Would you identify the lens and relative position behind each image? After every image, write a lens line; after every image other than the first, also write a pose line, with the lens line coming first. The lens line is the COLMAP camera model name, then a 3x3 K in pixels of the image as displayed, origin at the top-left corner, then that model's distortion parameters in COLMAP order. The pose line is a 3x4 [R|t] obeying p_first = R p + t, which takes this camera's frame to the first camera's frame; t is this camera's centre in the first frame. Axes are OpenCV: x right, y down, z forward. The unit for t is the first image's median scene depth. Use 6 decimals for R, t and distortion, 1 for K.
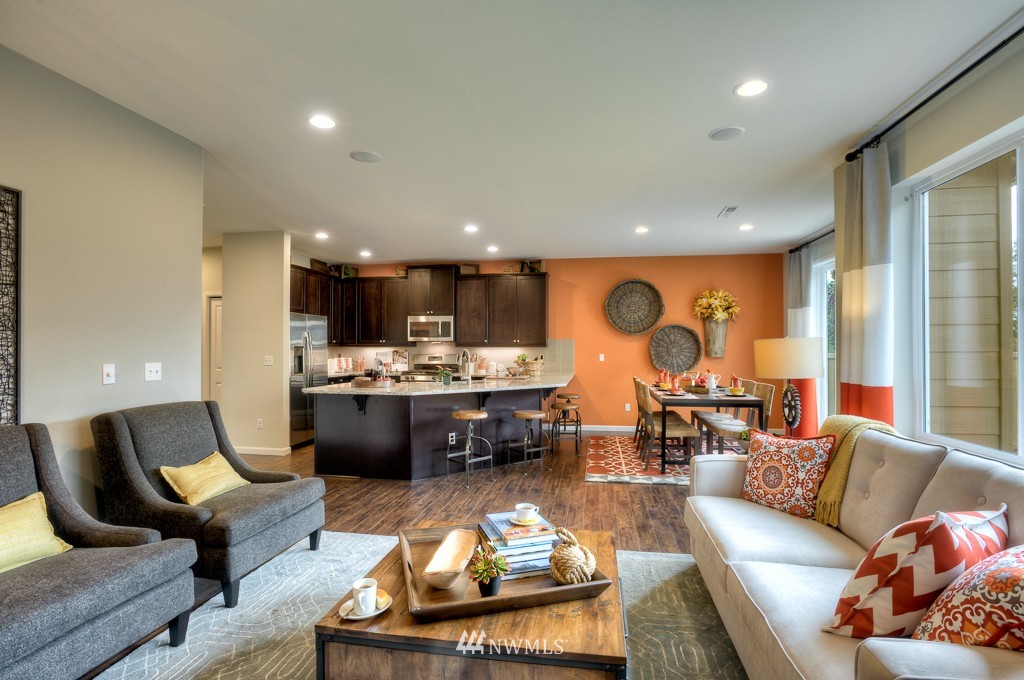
lens RADIAL K [[483.7, 0, 515.4], [0, 483.7, 326.2], [0, 0, 1]] dist [-0.051013, 0.024455]
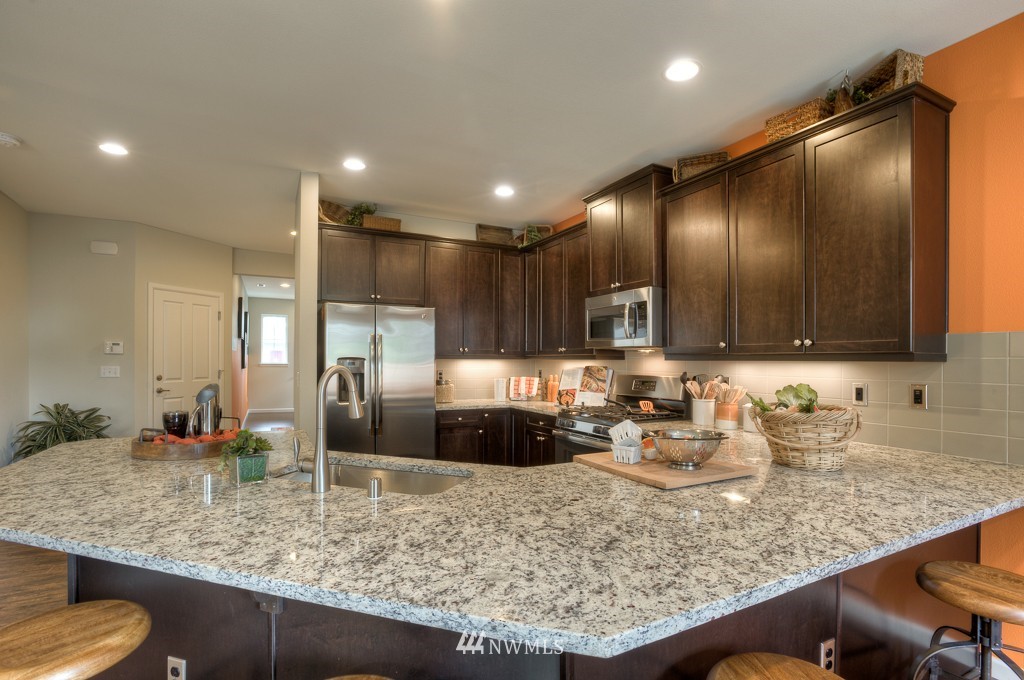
lens RADIAL K [[486.4, 0, 512.4], [0, 486.4, 355.1], [0, 0, 1]] dist [-0.049536, 0.024585]
pose [[0.593841, -0.002382, -0.804579, 0.134480], [0.029087, 0.999405, 0.018510, 0.025725], [0.804056, -0.034395, 0.593557, 0.623011]]
